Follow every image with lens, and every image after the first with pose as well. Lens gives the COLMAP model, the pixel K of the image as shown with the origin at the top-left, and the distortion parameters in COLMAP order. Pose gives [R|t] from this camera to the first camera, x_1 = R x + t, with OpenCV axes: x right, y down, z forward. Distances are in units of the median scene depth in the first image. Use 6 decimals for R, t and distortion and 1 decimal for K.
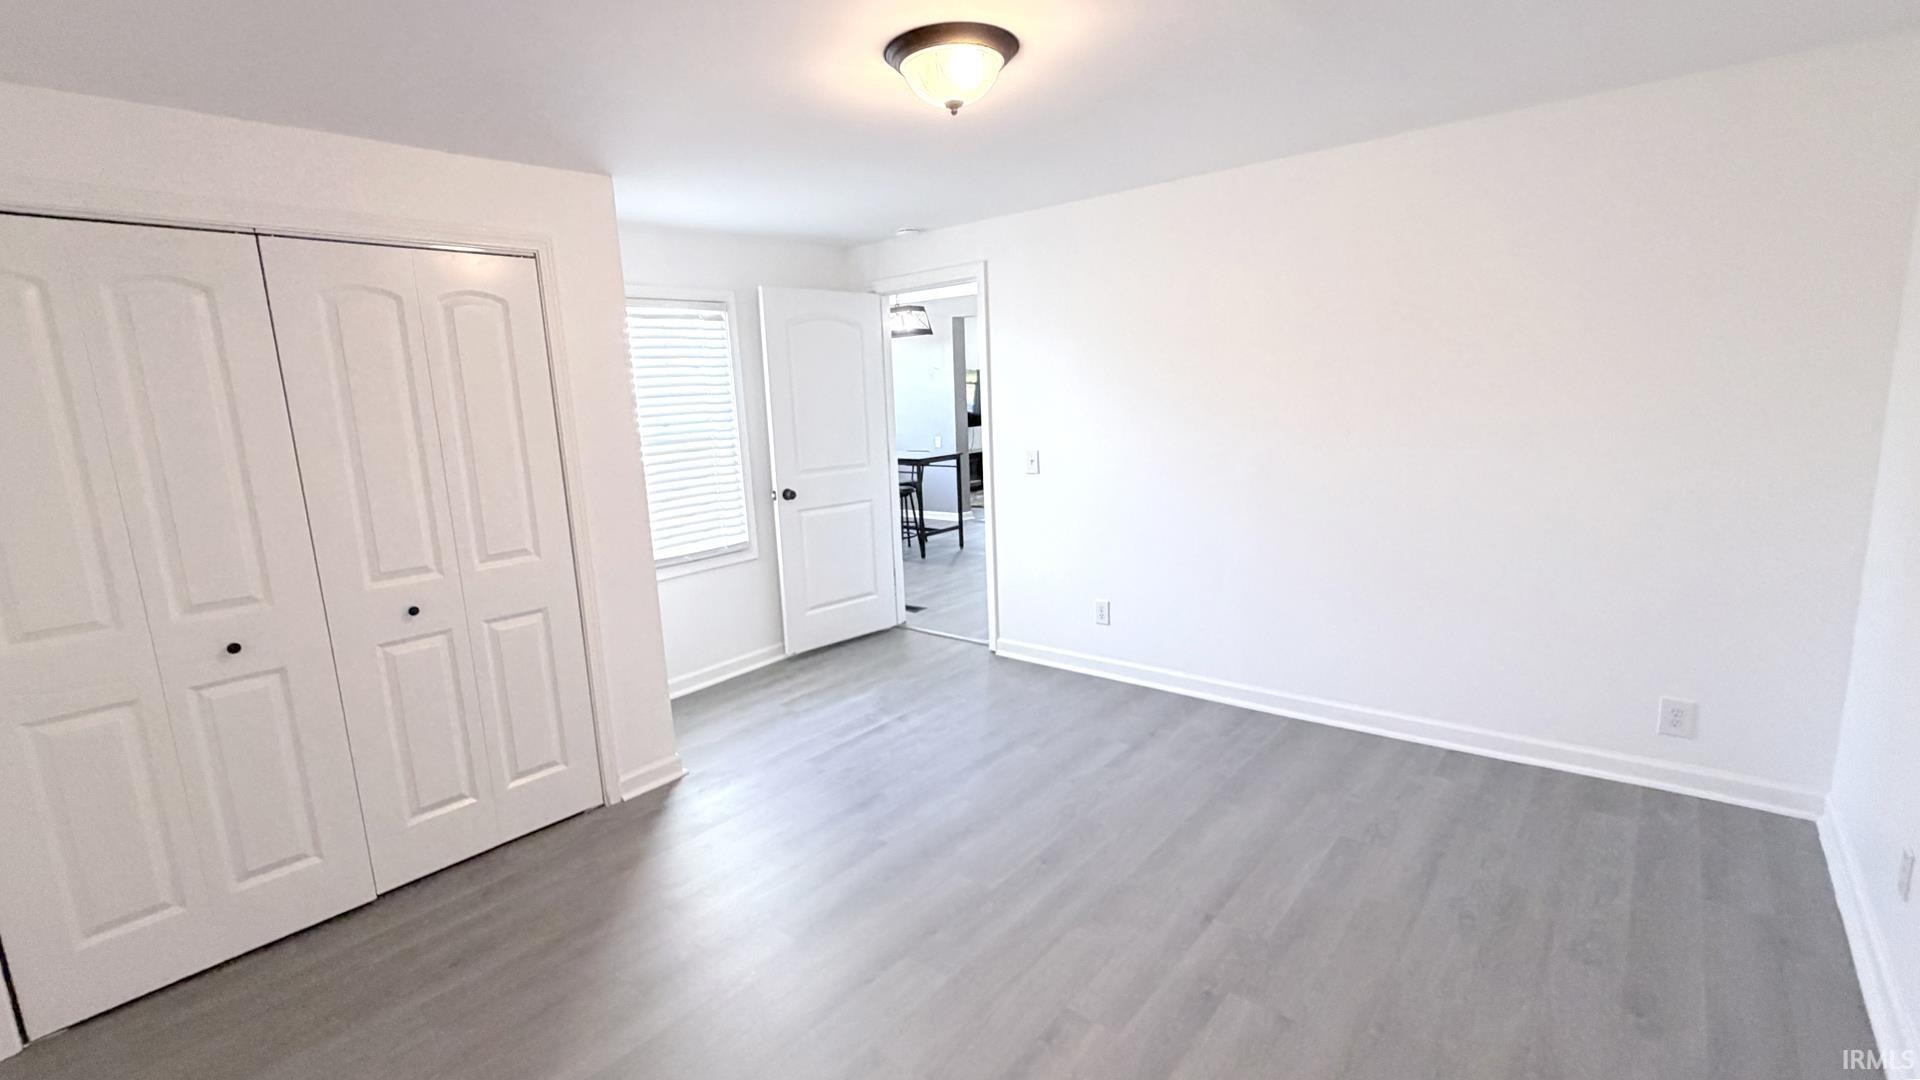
lens RADIAL K [[816.2, 0, 960.0], [0, 816.2, 540.0], [0, 0, 1]] dist [-0.000844, 0.000019]
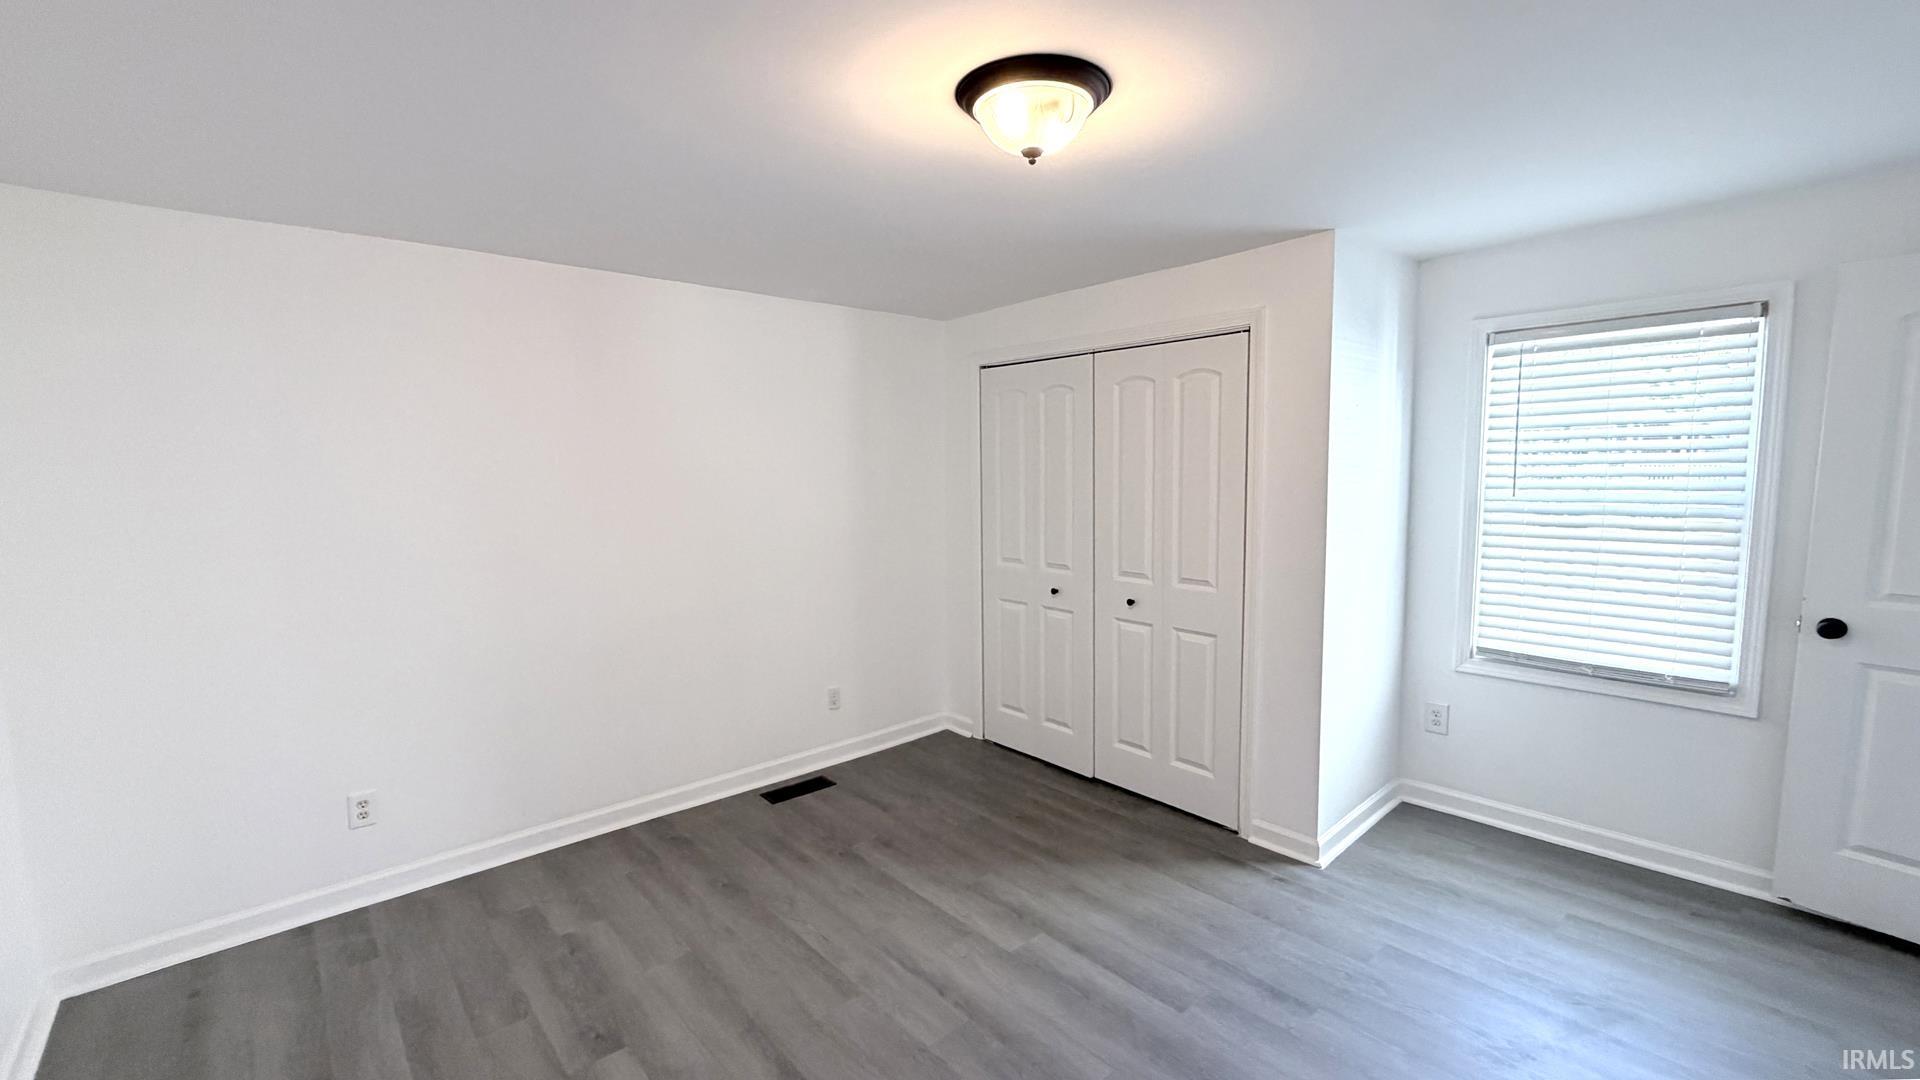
lens RADIAL K [[791.2, 0, 968.3], [0, 791.2, 544.6], [0, 0, 1]] dist [-0.001862, -0.000244]
pose [[-0.129516, 0.149165, -0.980294, 0.593582], [-0.160528, 0.972425, 0.169177, -0.167822], [0.978497, 0.179275, -0.101999, 0.727903]]
